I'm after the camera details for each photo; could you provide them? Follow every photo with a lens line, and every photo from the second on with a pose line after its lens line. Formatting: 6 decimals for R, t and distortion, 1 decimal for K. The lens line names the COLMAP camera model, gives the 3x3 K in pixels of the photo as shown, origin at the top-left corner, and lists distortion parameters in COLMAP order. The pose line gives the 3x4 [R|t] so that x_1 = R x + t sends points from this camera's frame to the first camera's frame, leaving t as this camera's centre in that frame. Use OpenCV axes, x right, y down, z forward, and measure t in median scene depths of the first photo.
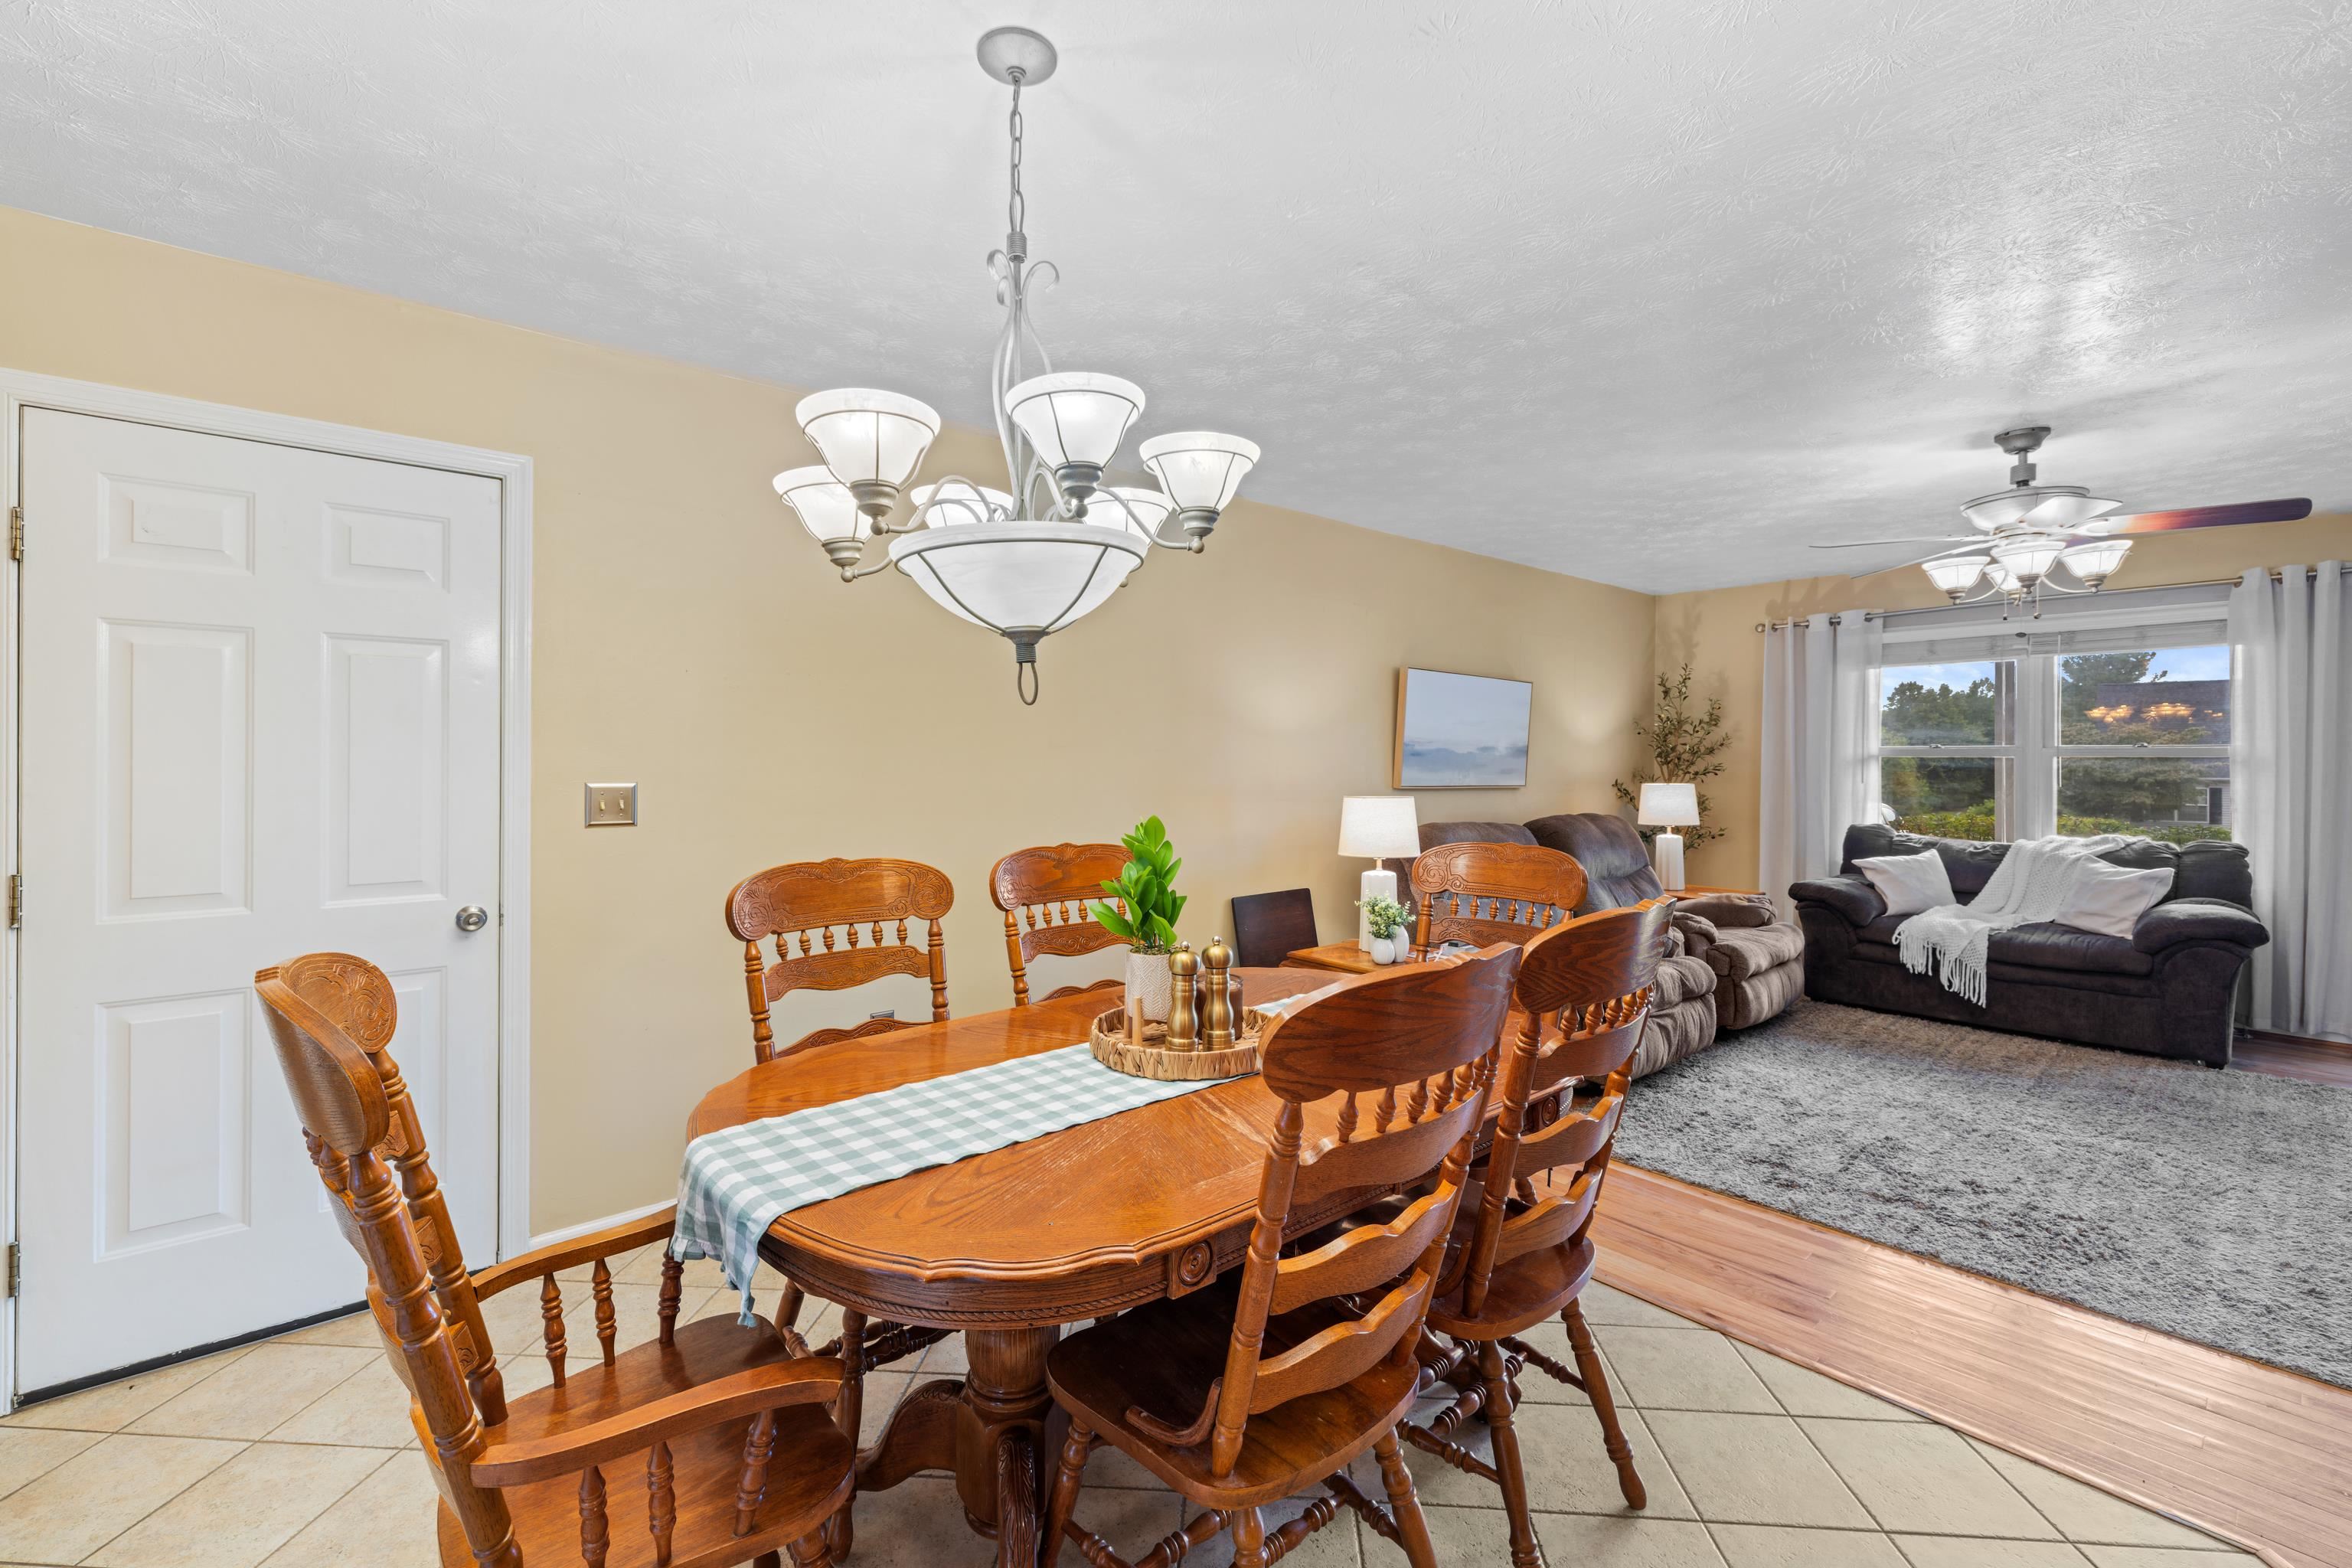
lens RADIAL K [[1006.7, 0, 1161.0], [0, 1006.7, 757.8], [0, 0, 1]] dist [-0.002191, 0.000361]
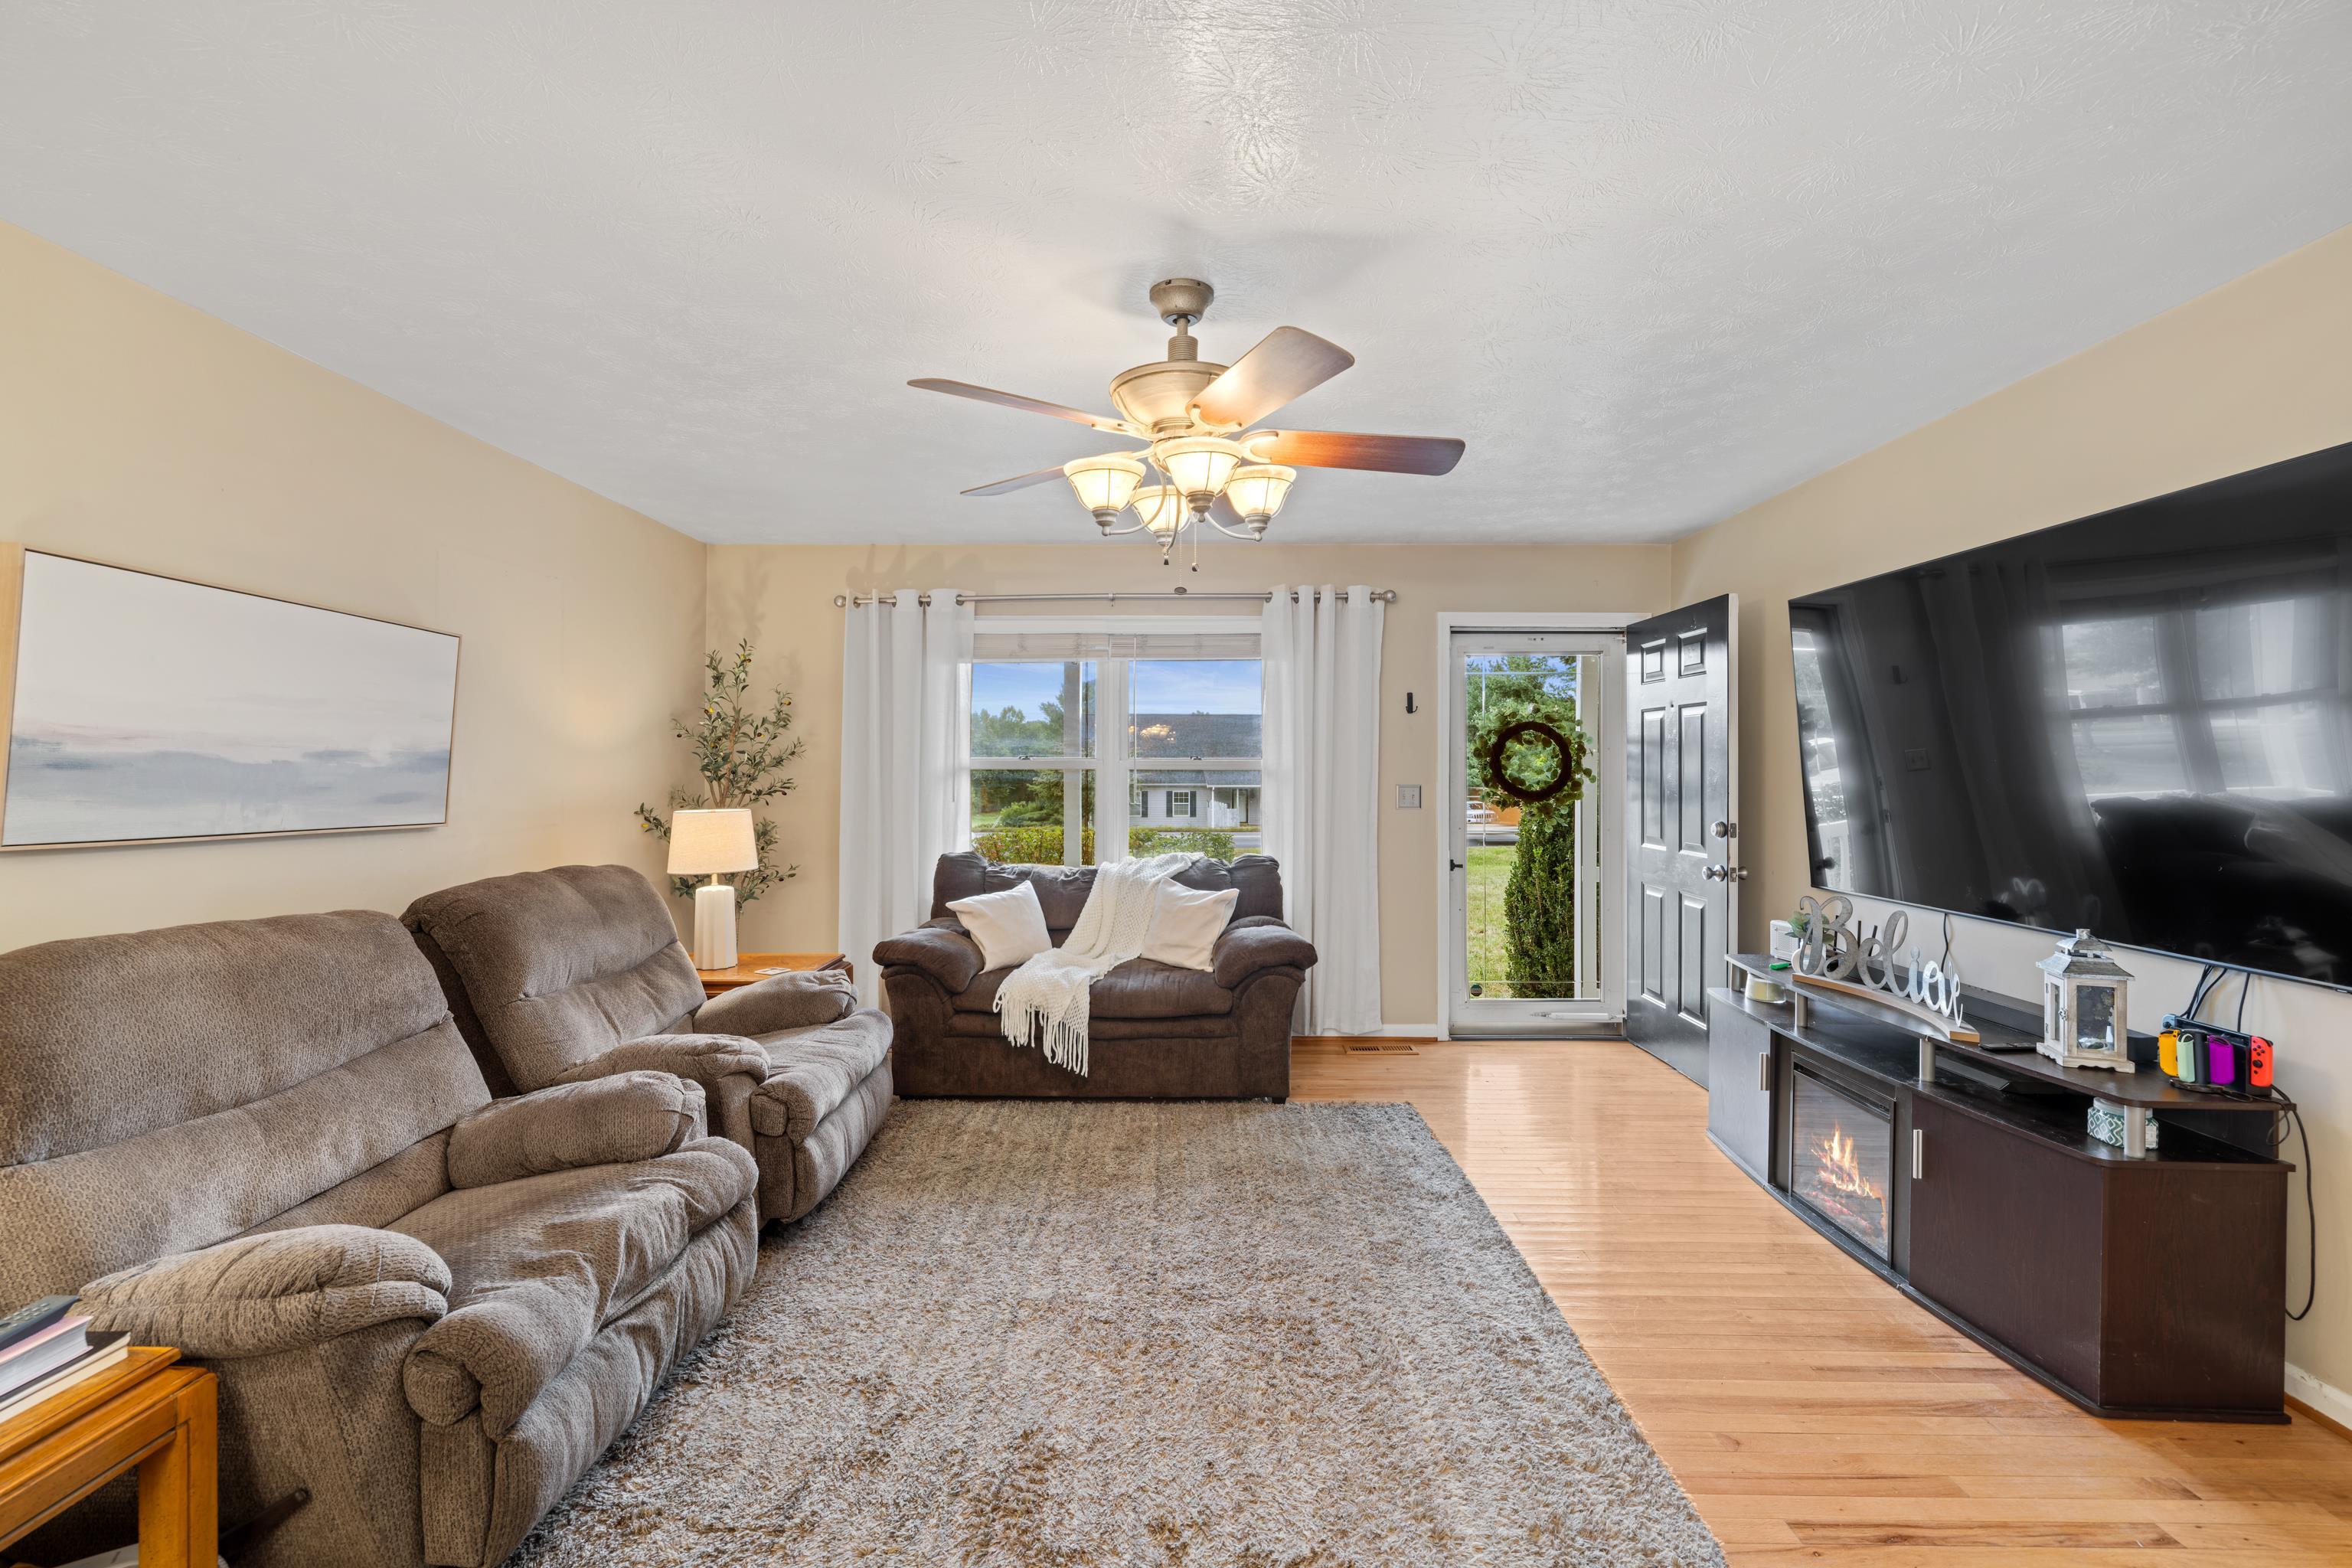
lens RADIAL K [[1006.7, 0, 1199.4], [0, 1006.7, 768.2], [0, 0, 1]] dist [-0.002191, 0.000361]
pose [[0.644180, 0.000513, 0.764874, 0.246441], [0.000467, 0.999999, -0.001065, -0.001641], [-0.764874, 0.001043, 0.644179, 0.393541]]
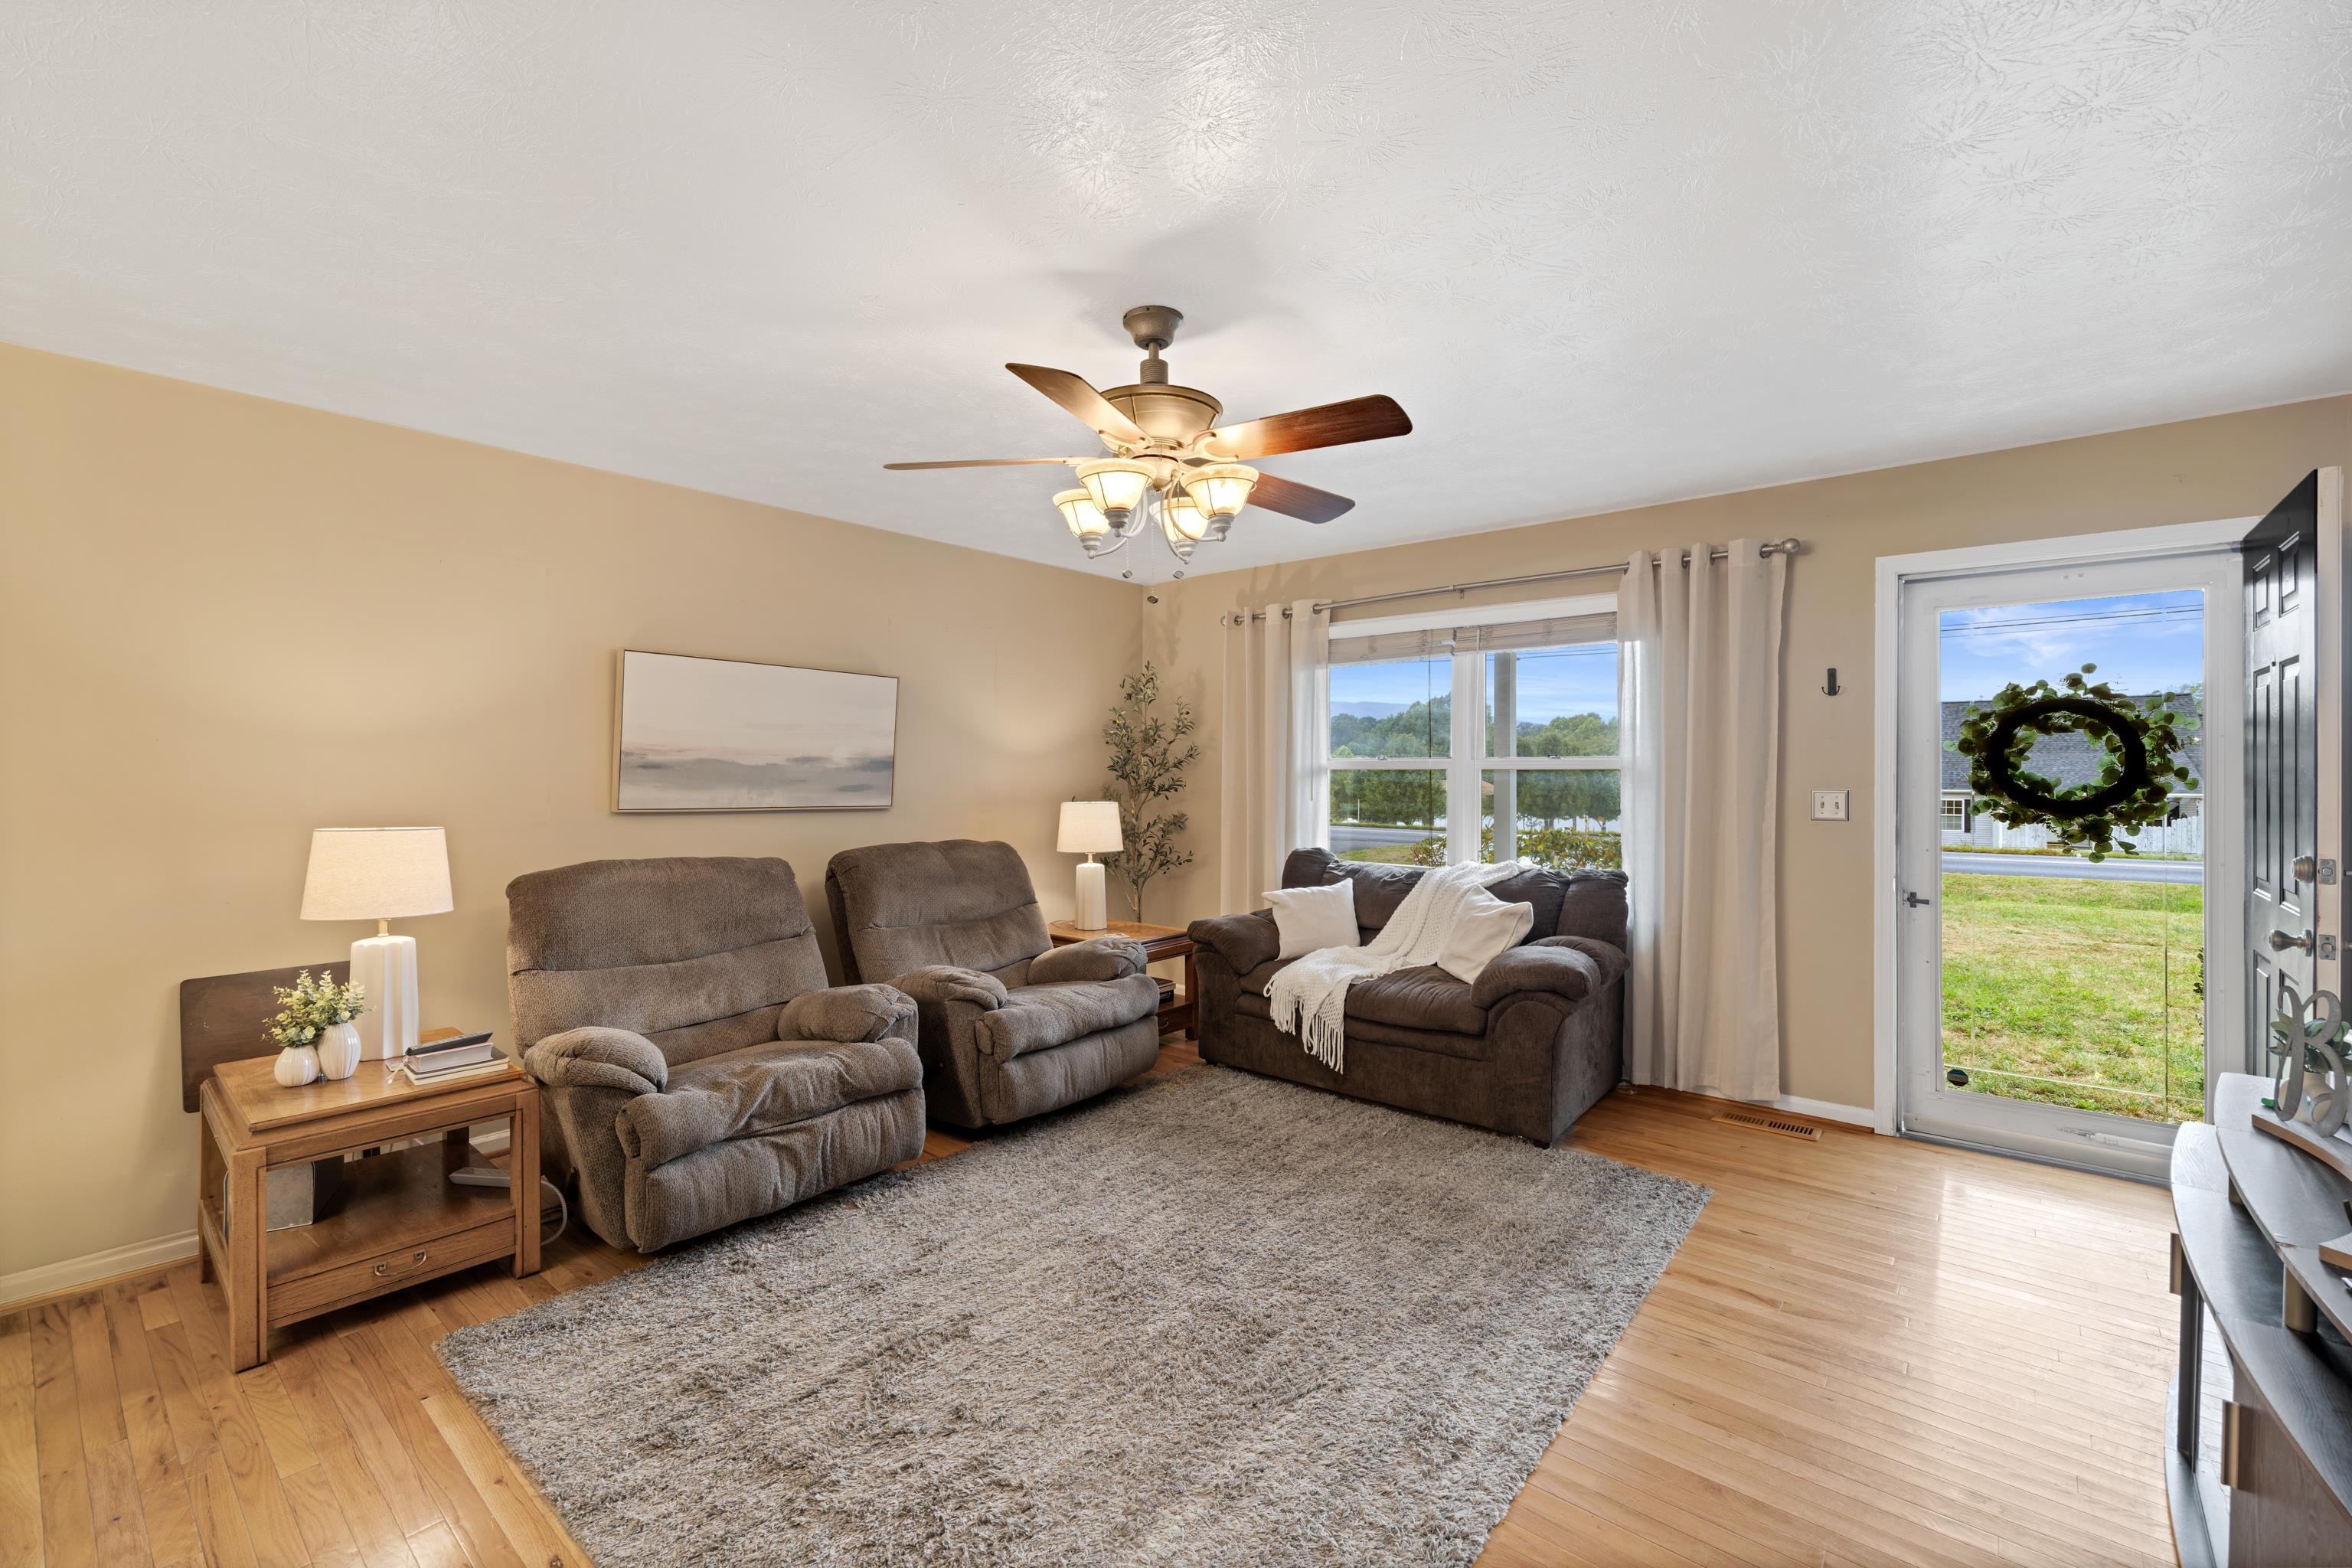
lens RADIAL K [[1006.7, 0, 1165.1], [0, 1006.7, 771.3], [0, 0, 1]] dist [-0.002191, 0.000361]
pose [[0.986147, 0.000118, 0.165874, 0.528081], [-0.000079, 1.000000, -0.000246, 0.000470], [-0.165874, 0.000230, 0.986147, 0.205200]]
